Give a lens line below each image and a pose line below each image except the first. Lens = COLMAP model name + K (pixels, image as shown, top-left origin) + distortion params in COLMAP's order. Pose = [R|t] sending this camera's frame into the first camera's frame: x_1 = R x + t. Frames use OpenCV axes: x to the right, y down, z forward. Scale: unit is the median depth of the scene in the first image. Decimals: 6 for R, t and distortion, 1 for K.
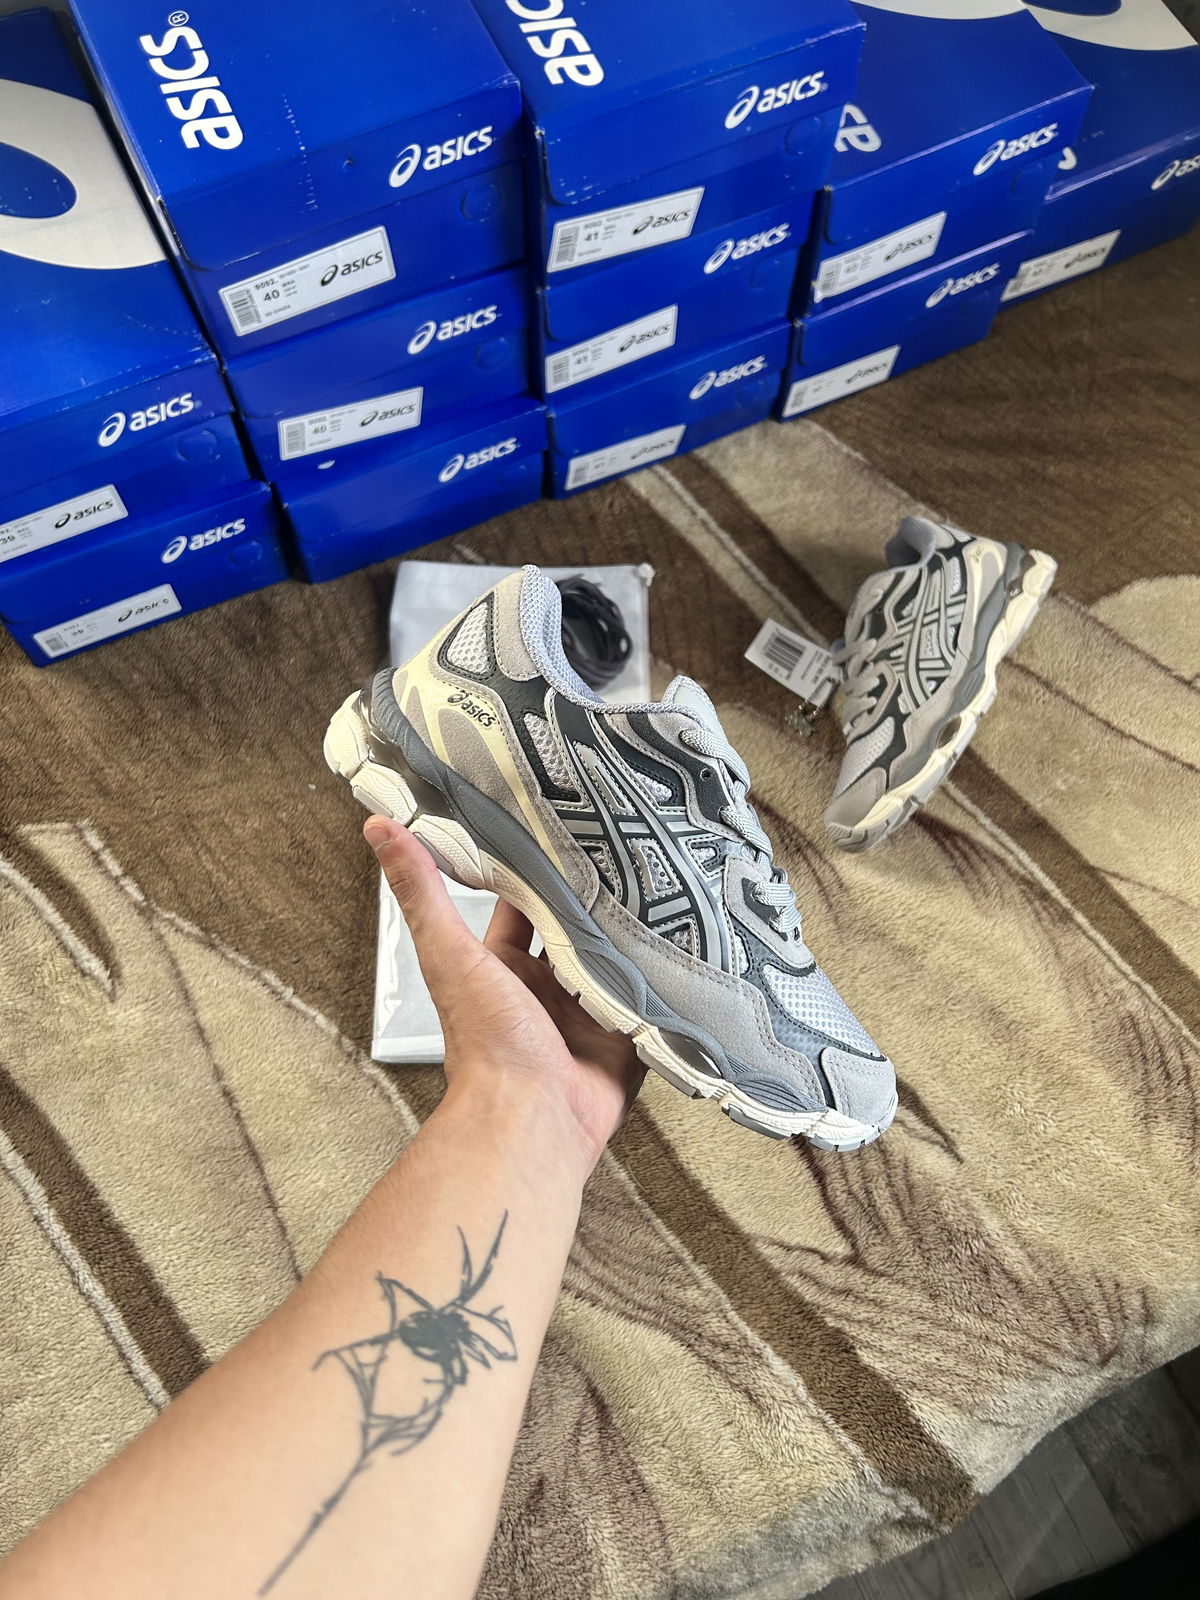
lens RADIAL K [[1212.5, 0, 600.0], [0, 1212.5, 800.0], [0, 0, 1]] dist [0.010992, -0.036354]
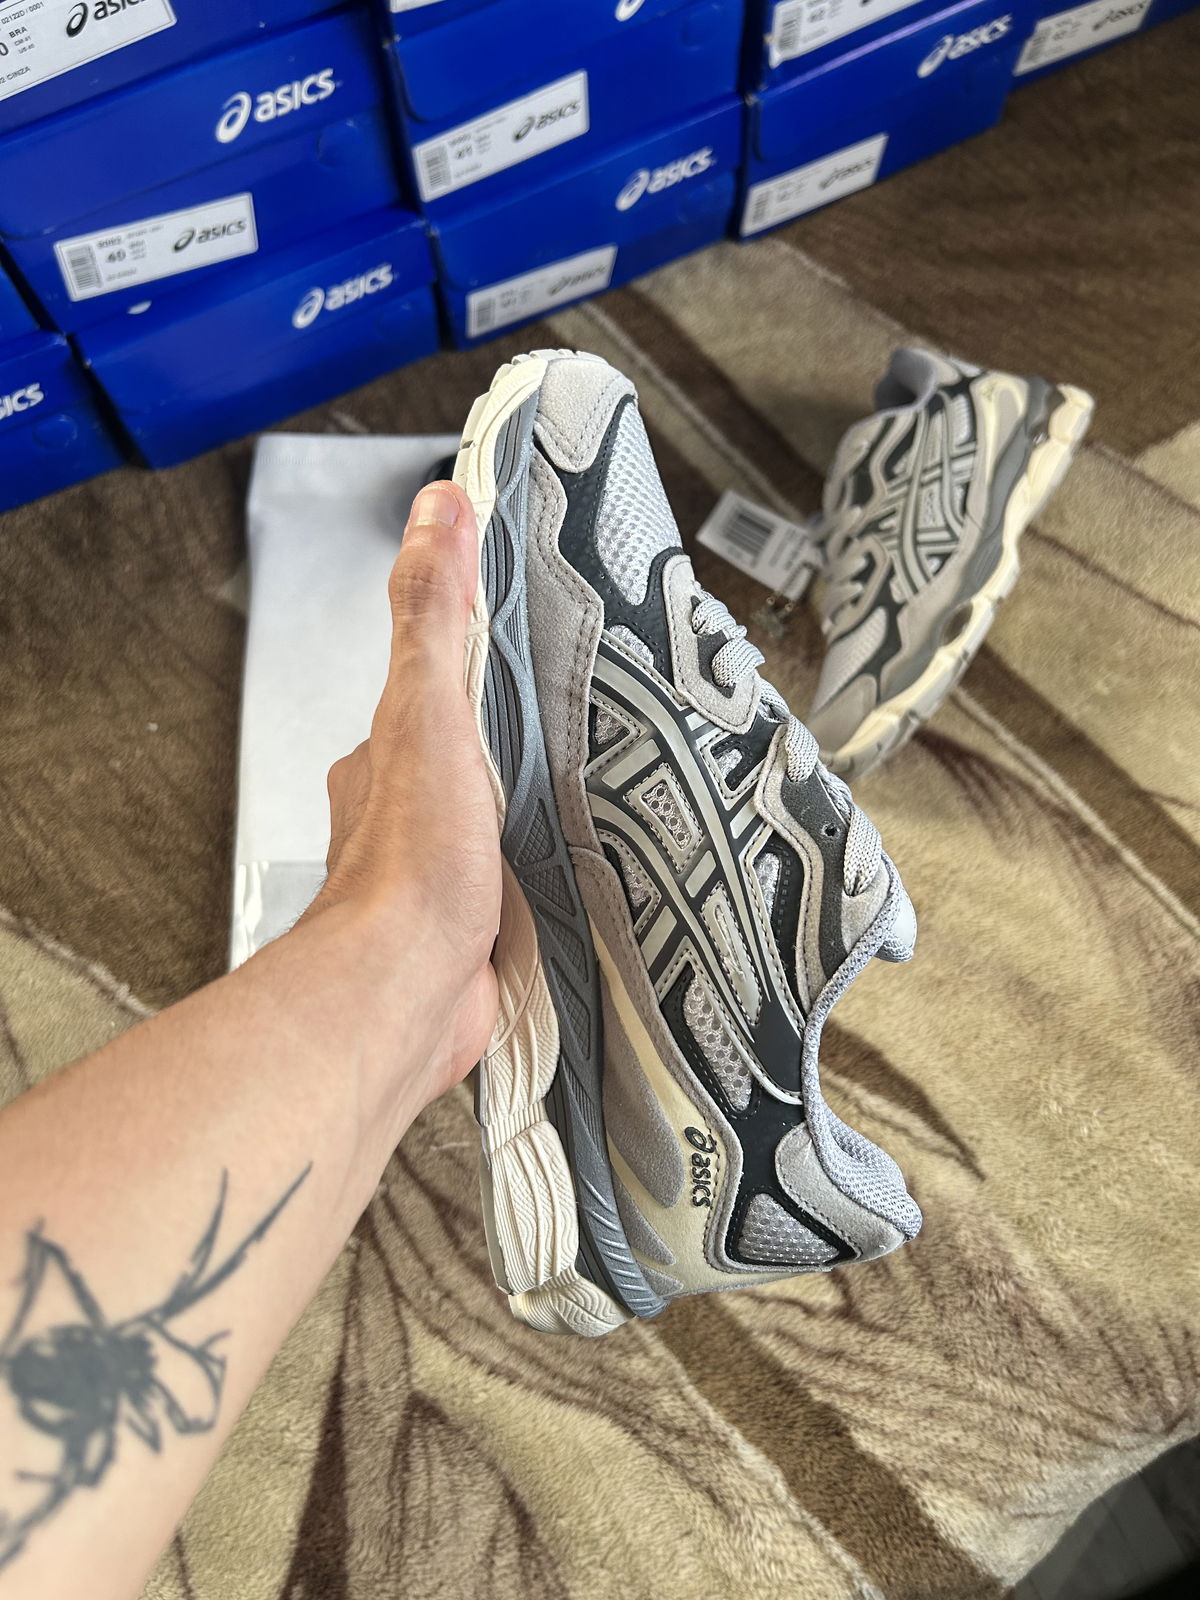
lens RADIAL K [[1212.4, 0, 609.9], [0, 1212.4, 795.8], [0, 0, 1]] dist [-0.004561, -0.012033]
pose [[0.999217, -0.037978, -0.011072, 0.069899], [0.038634, 0.997024, 0.066718, -0.007264], [0.008505, -0.067094, 0.997710, 0.218702]]
